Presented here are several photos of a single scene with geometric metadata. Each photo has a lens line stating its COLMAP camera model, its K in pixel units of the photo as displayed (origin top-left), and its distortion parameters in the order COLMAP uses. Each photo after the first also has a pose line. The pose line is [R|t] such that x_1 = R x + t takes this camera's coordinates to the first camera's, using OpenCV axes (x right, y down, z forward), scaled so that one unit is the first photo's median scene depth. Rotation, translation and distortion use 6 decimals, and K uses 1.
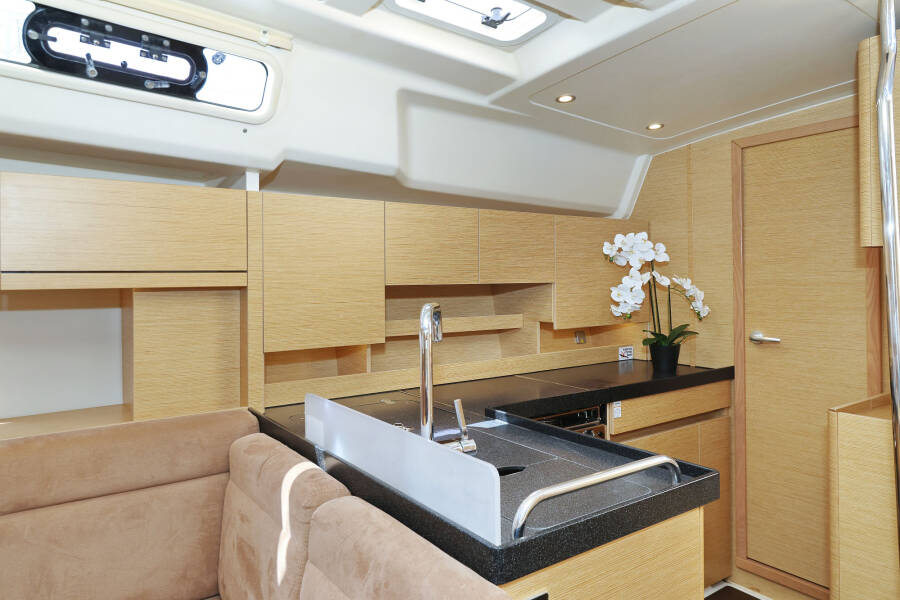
lens RADIAL K [[577.4, 0, 439.8], [0, 577.4, 279.3], [0, 0, 1]] dist [0.009283, 0.002694]
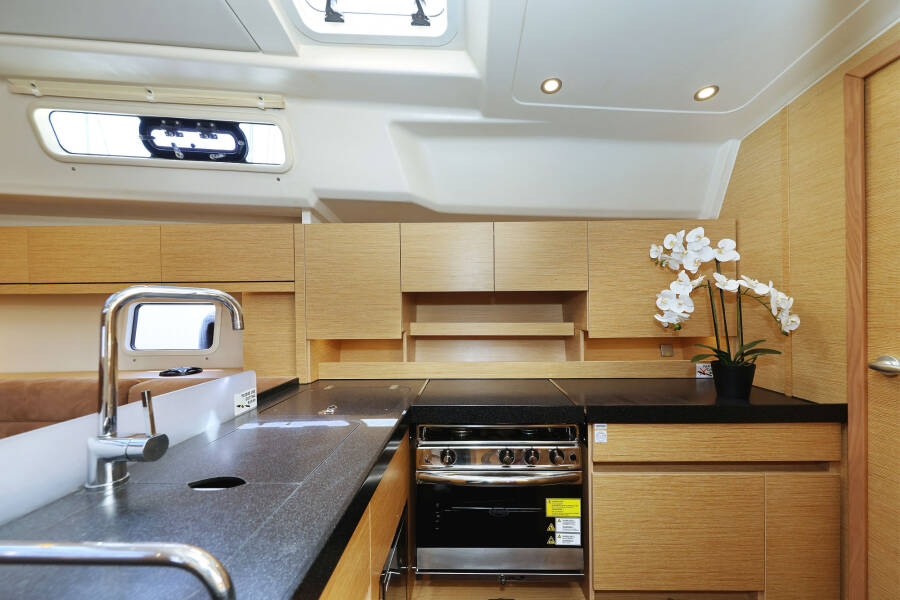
lens RADIAL K [[329.2, 0, 468.5], [0, 329.2, 314.8], [0, 0, 1]] dist [0.000342, -0.000050]
pose [[0.826889, 0.014675, -0.562174, 0.408603], [-0.004441, 0.999799, 0.019567, 0.043956], [0.562348, -0.013684, 0.826787, 0.491865]]
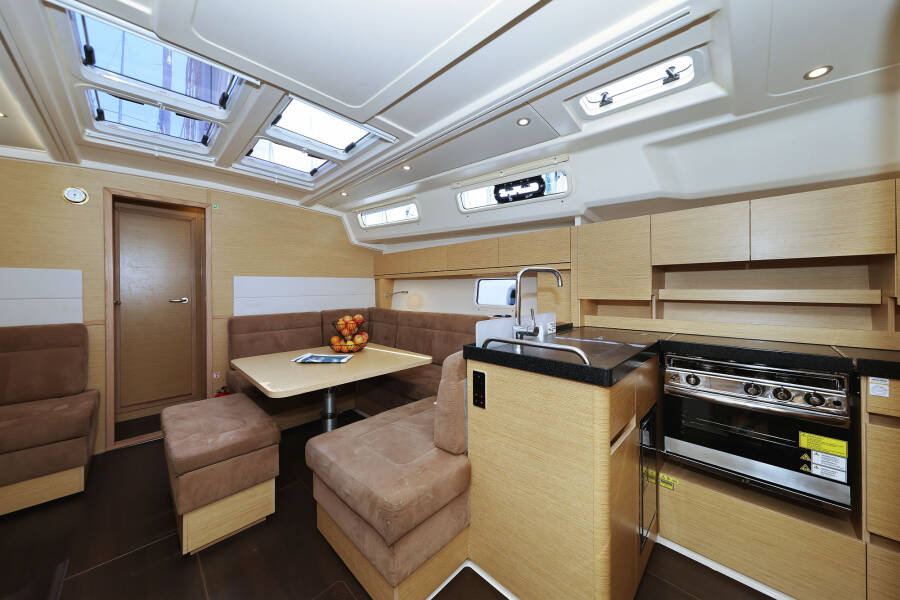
lens RADIAL K [[307.5, 0, 436.3], [0, 307.5, 290.1], [0, 0, 1]] dist [0.007106, -0.001498]
pose [[0.180984, 0.009515, -0.983440, 0.646379], [-0.000764, 0.999954, 0.009534, 0.070620], [0.983486, -0.000974, 0.180983, 0.234152]]
